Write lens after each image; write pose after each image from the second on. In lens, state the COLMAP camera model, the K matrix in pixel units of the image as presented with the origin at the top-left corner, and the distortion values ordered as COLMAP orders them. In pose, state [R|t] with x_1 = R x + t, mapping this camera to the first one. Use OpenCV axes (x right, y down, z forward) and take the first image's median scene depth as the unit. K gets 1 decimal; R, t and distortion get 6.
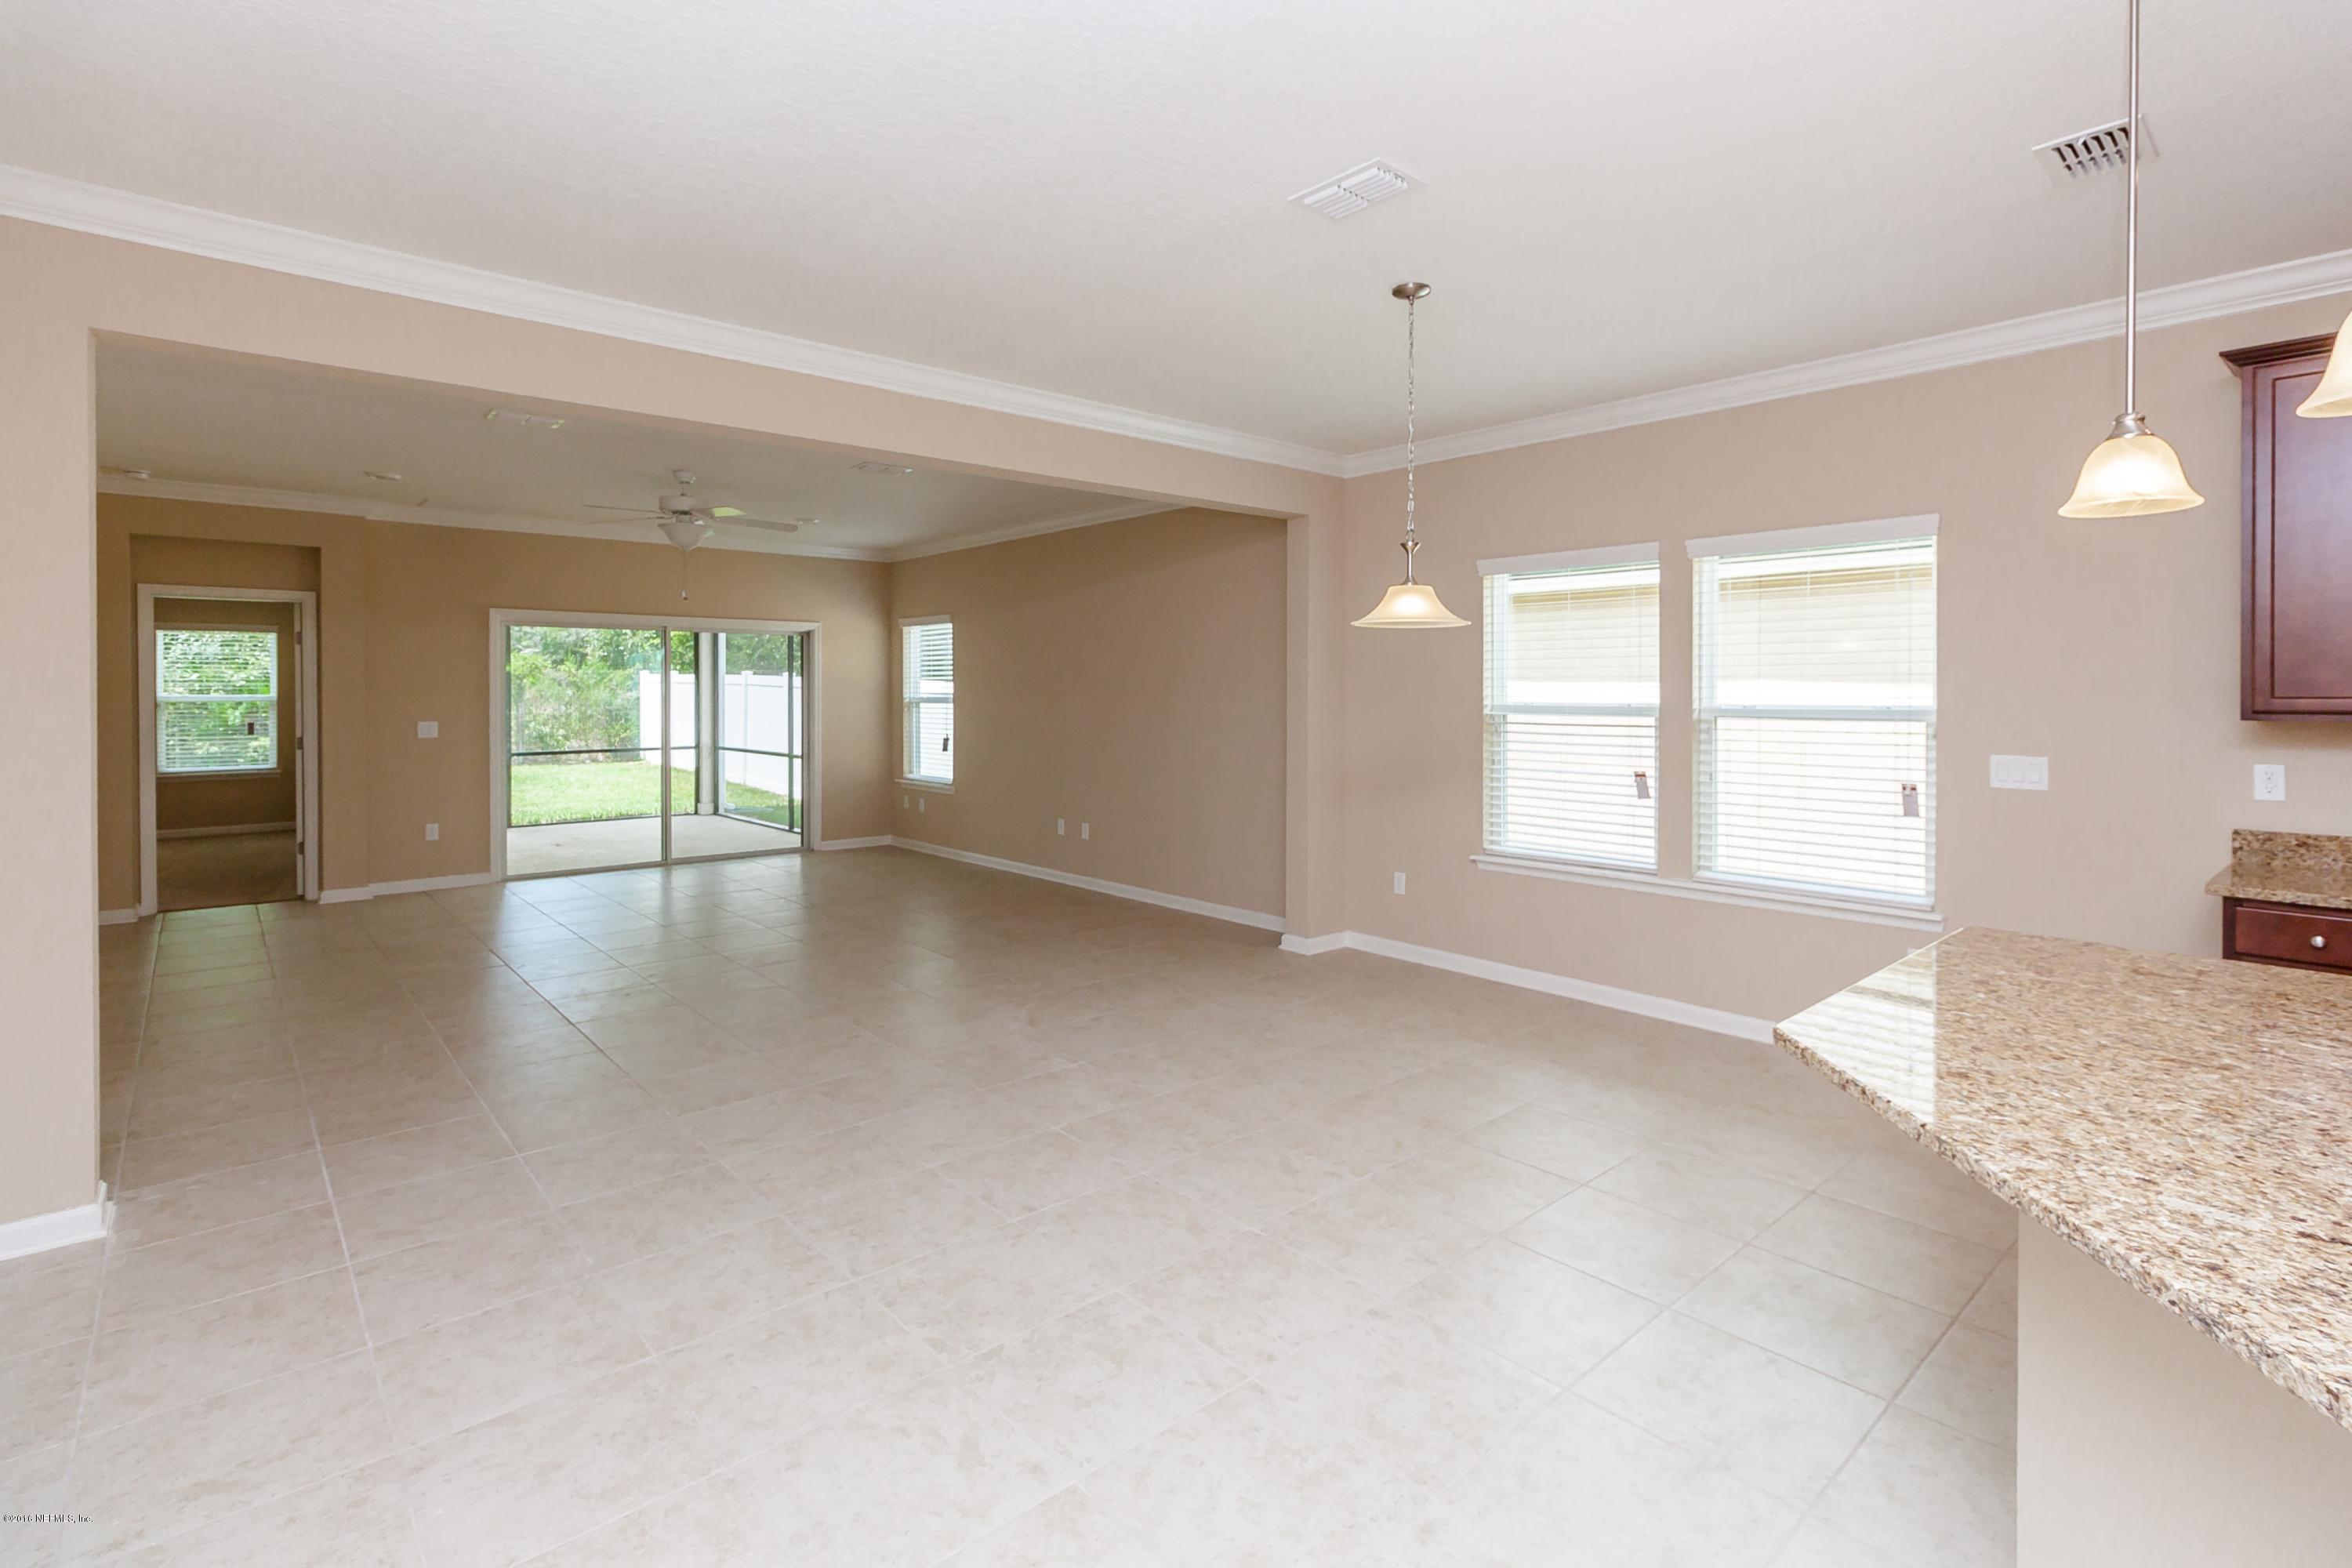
lens RADIAL K [[1138.6, 0, 1176.1], [0, 1138.6, 712.2], [0, 0, 1]] dist [-0.000632, -0.000038]
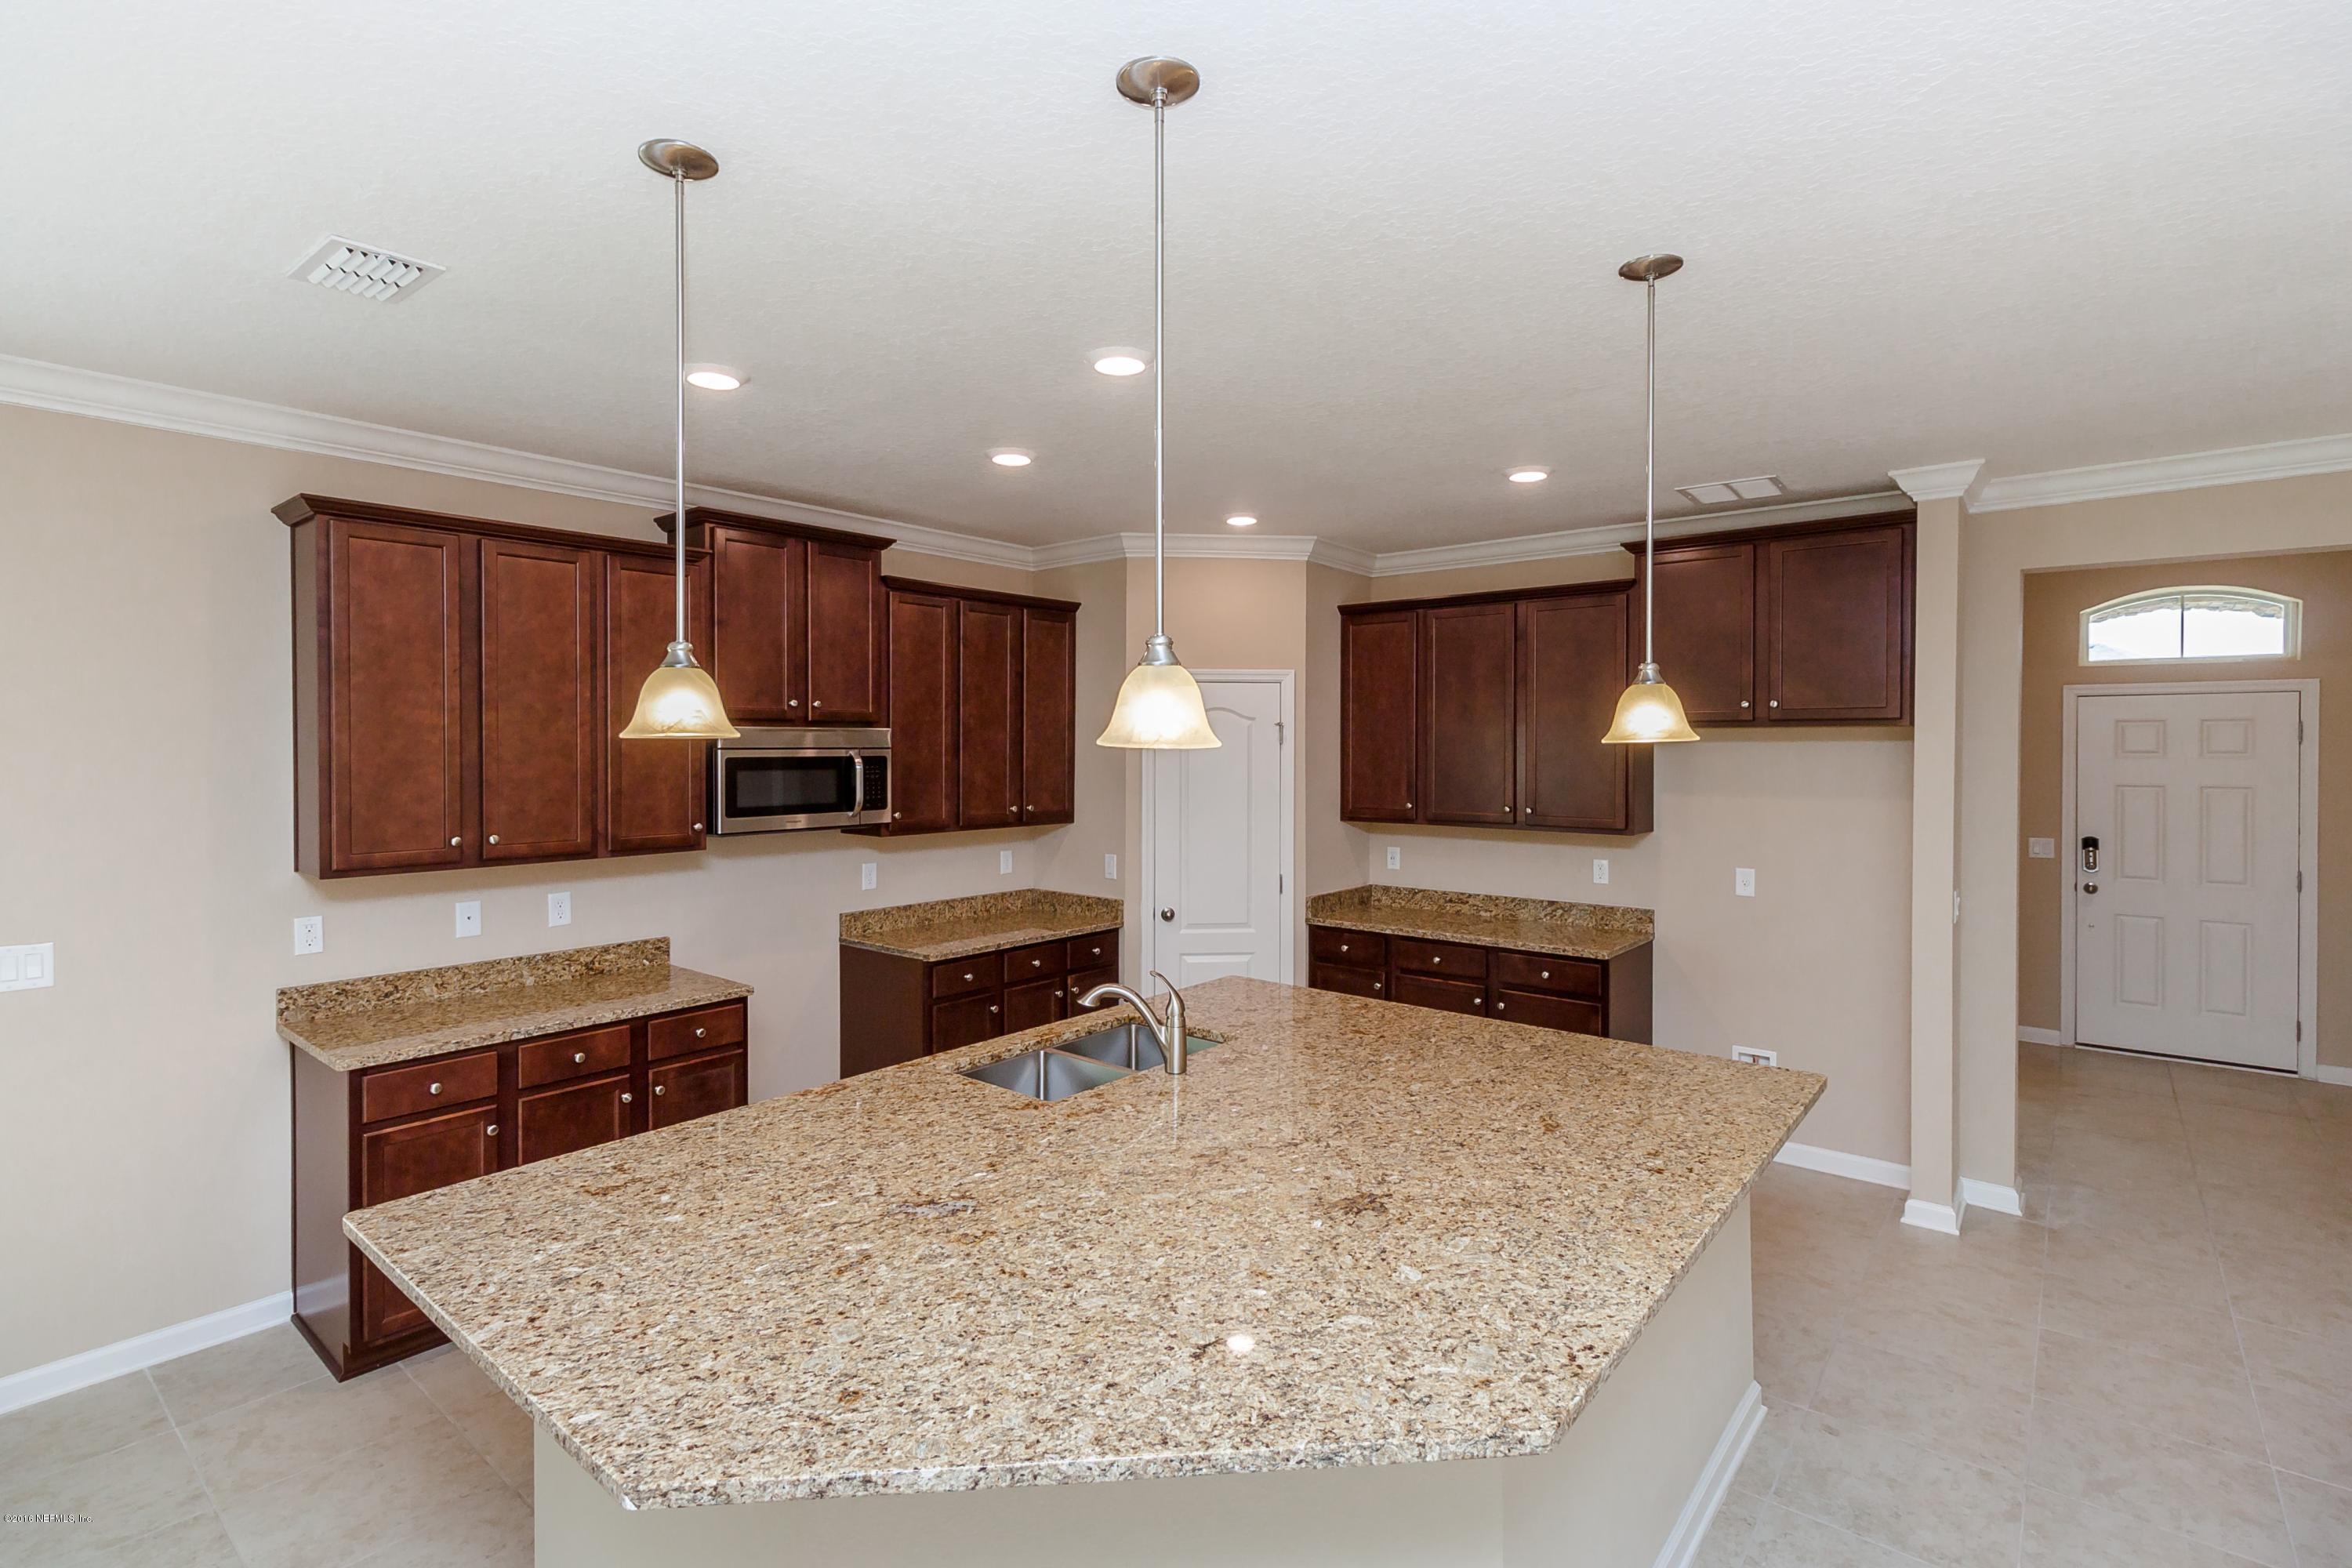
lens RADIAL K [[1095.4, 0, 1180.8], [0, 1095.4, 748.7], [0, 0, 1]] dist [0.000518, 0.000253]
pose [[-0.168256, -0.000929, 0.985743, -0.127033], [0.010282, 0.999944, 0.002697, -0.112621], [-0.985690, 0.010589, -0.168237, 0.482550]]
